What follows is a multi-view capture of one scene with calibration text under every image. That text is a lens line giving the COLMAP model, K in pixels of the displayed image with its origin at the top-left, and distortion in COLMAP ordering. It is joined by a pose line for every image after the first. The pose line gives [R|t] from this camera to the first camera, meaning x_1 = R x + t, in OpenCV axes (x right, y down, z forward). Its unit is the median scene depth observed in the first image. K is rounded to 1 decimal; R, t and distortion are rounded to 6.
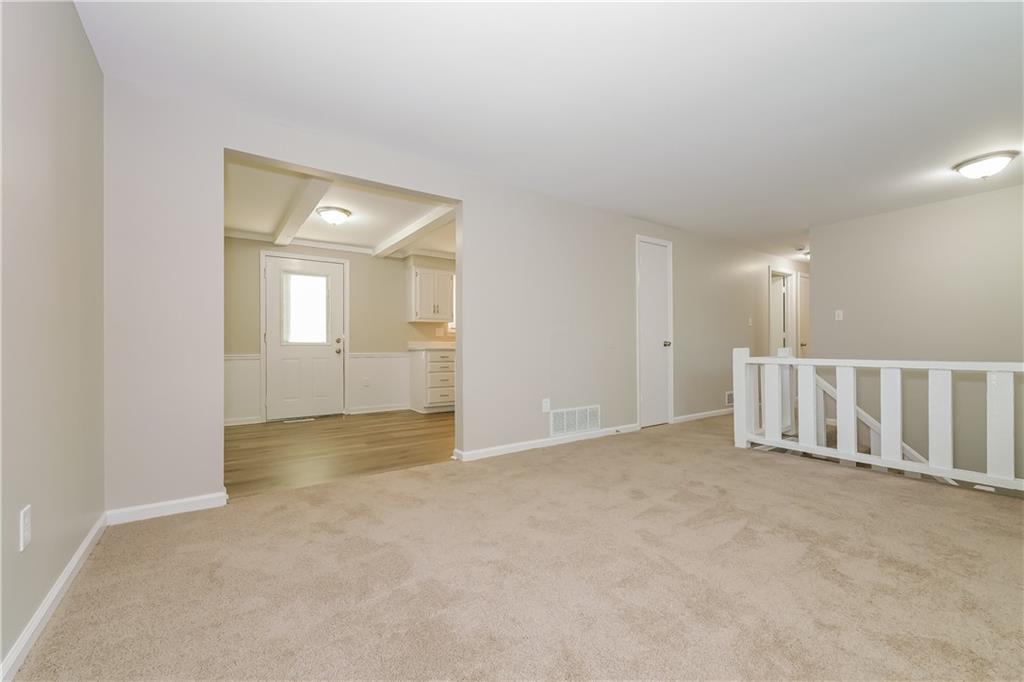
lens RADIAL K [[416.2, 0, 512.0], [0, 416.2, 341.0], [0, 0, 1]] dist [0.009689, -0.000025]
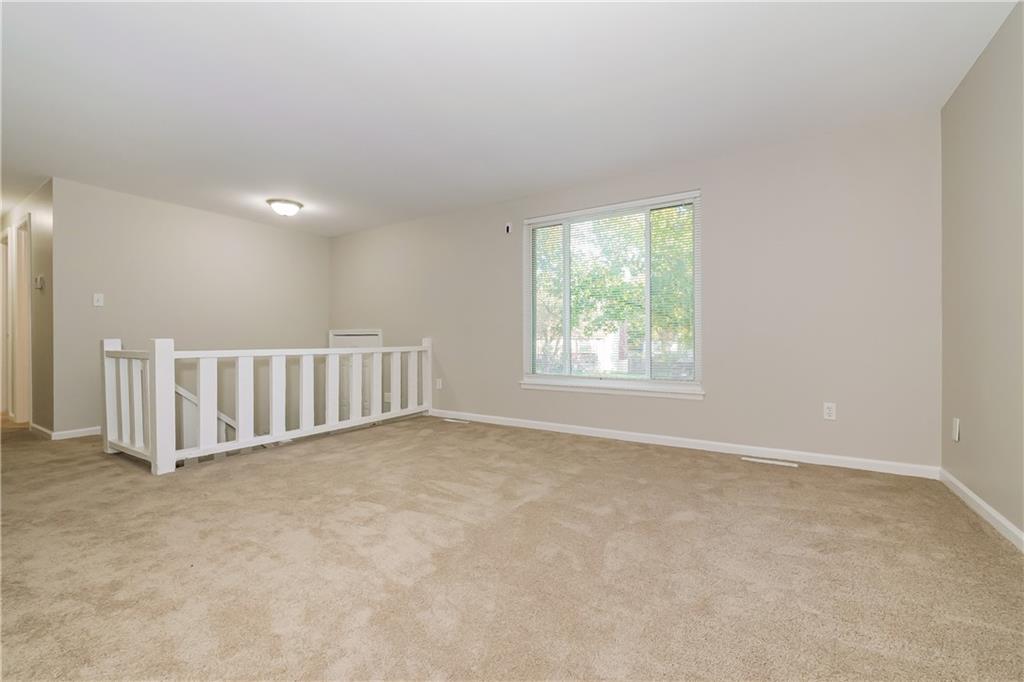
lens RADIAL K [[416.2, 0, 512.0], [0, 416.2, 341.0], [0, 0, 1]] dist [0.009689, -0.000025]
pose [[-0.370644, -0.002584, 0.928771, -0.370871], [-0.011300, 0.999935, -0.001727, 0.015190], [-0.928706, -0.011135, -0.370649, 0.729744]]
